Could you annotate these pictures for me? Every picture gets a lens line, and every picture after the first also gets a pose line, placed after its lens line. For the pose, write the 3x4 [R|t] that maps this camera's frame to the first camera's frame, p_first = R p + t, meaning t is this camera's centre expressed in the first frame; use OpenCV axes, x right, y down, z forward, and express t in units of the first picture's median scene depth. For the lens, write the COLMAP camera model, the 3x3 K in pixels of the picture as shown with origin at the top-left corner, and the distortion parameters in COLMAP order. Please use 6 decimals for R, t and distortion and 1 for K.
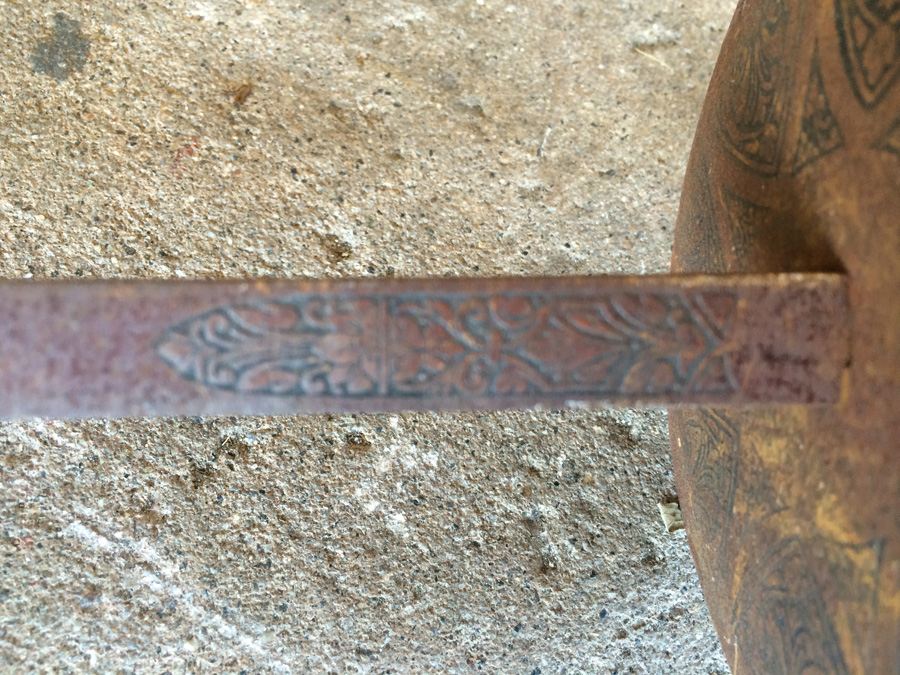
lens RADIAL K [[786.6, 0, 450.5], [0, 786.6, 340.0], [0, 0, 1]] dist [0.074411, -0.123735]
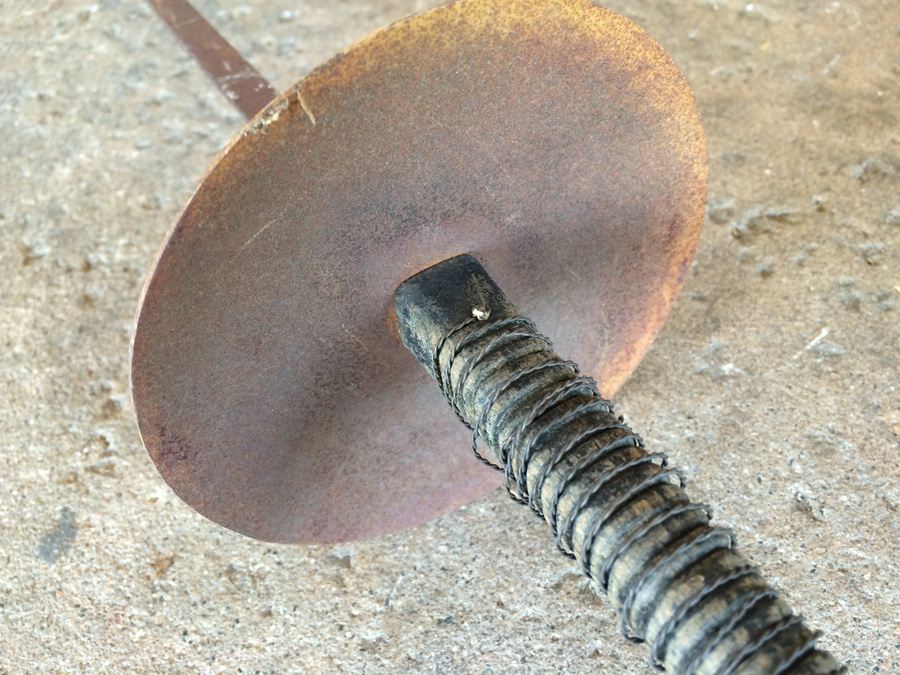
lens RADIAL K [[777.8, 0, 452.4], [0, 777.8, 346.7], [0, 0, 1]] dist [0.077090, -0.148160]
pose [[0.933557, -0.099094, -0.344459, 0.652560], [0.017570, 0.972520, -0.232154, -0.342965], [0.357999, 0.210677, 0.909644, -0.092559]]
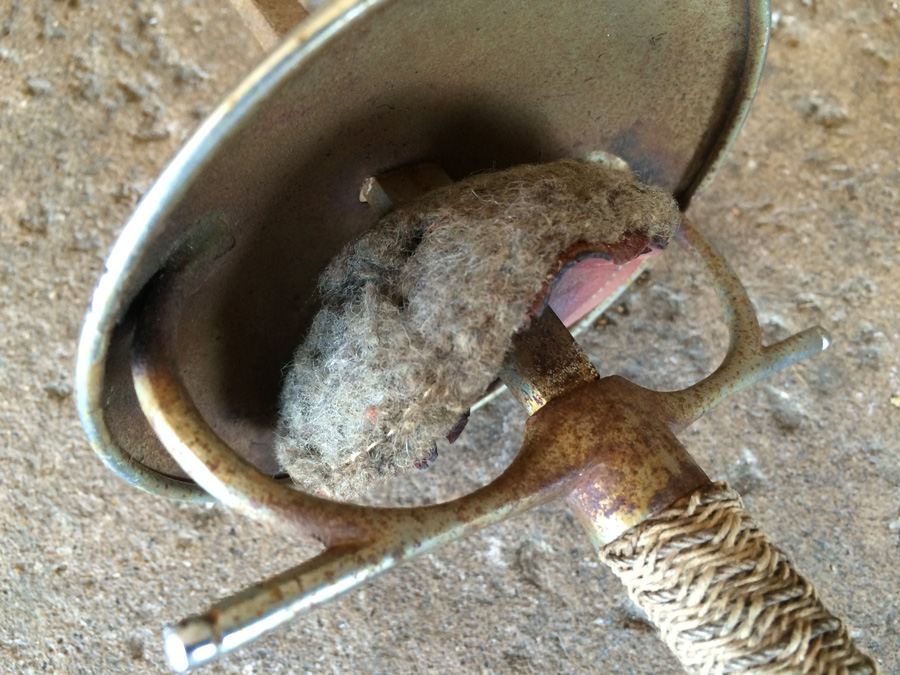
lens RADIAL K [[807.2, 0, 447.6], [0, 807.2, 338.4], [0, 0, 1]] dist [0.082996, -0.166578]
pose [[0.924673, 0.205119, -0.320791, 0.378323], [-0.190734, 0.978695, 0.076006, -1.146720], [0.329547, -0.009095, 0.944095, 0.323102]]
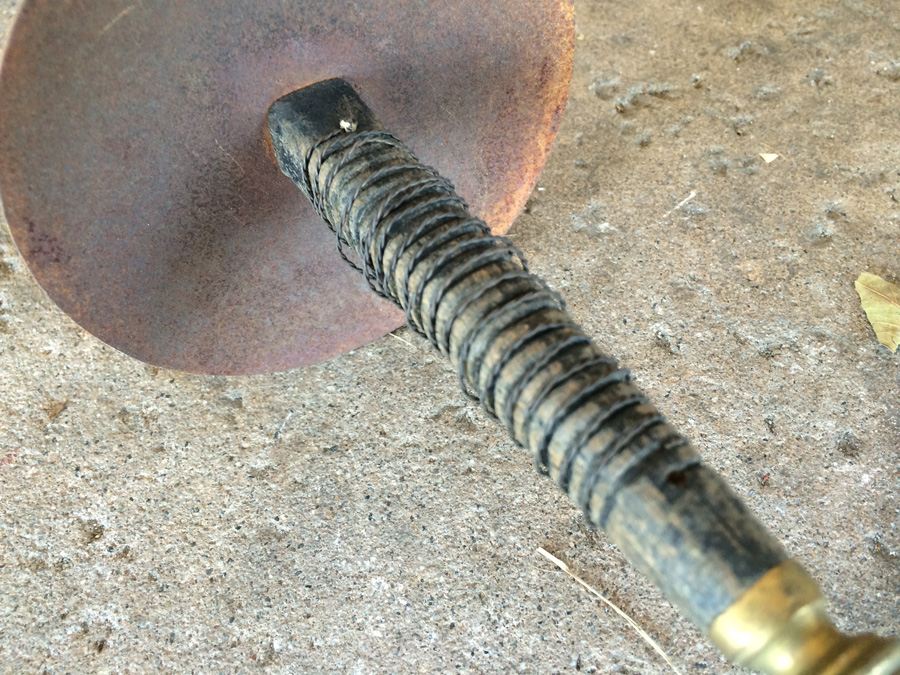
lens RADIAL K [[770.1, 0, 449.9], [0, 770.1, 343.2], [0, 0, 1]] dist [0.073351, -0.124161]
pose [[0.957523, -0.080092, -0.277012, 0.731420], [0.031583, 0.984002, -0.175334, -0.164125], [0.286624, 0.159137, 0.944734, -0.075808]]
